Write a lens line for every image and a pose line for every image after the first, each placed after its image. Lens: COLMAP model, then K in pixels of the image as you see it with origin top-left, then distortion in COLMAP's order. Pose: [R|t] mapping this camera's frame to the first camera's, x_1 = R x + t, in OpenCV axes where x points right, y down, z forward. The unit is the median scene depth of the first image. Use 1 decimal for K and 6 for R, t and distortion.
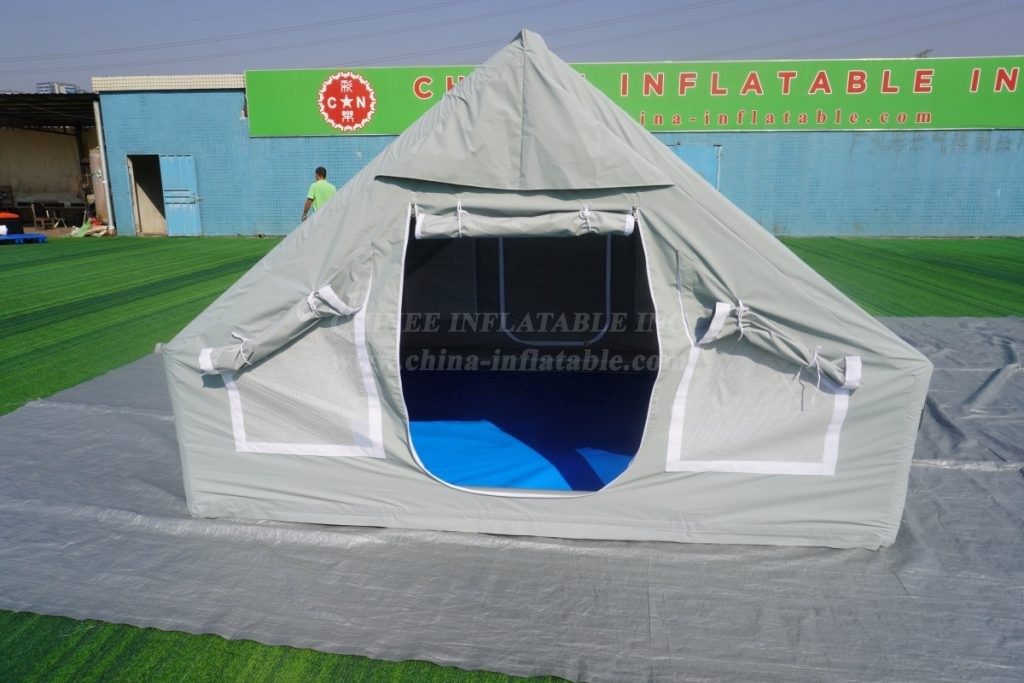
lens RADIAL K [[688.4, 0, 508.5], [0, 688.4, 340.4], [0, 0, 1]] dist [-0.039612, 0.029205]
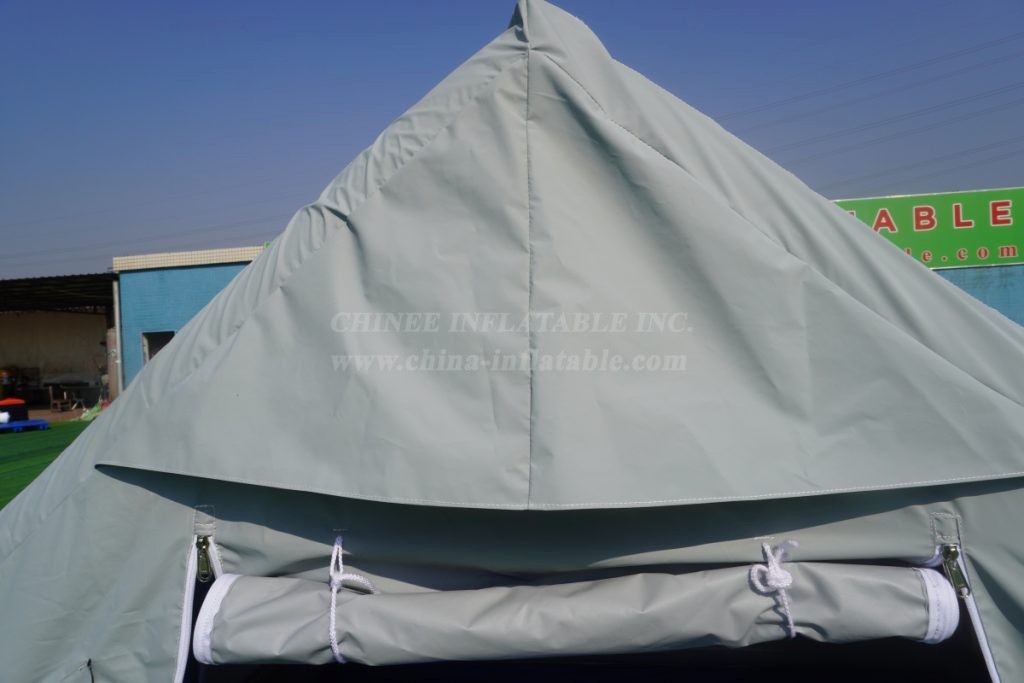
lens RADIAL K [[688.4, 0, 506.4], [0, 688.4, 340.1], [0, 0, 1]] dist [-0.039612, 0.029205]
pose [[0.997175, -0.045311, -0.059911, 0.004016], [0.030870, 0.974312, -0.223074, -0.036653], [0.068480, 0.220595, 0.972959, 0.116444]]
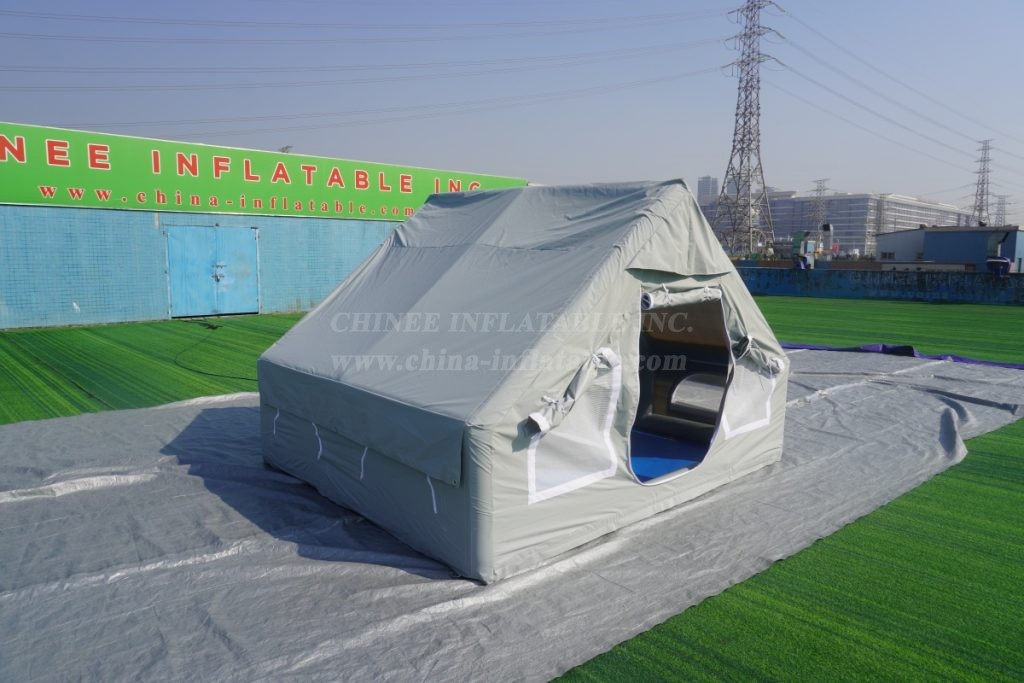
lens RADIAL K [[688.4, 0, 521.8], [0, 688.4, 343.3], [0, 0, 1]] dist [-0.039612, 0.029205]
pose [[0.649830, -0.087985, 0.754970, -0.240845], [0.167790, 0.985379, -0.029586, -0.013464], [-0.741328, 0.145903, 0.655092, 0.043911]]
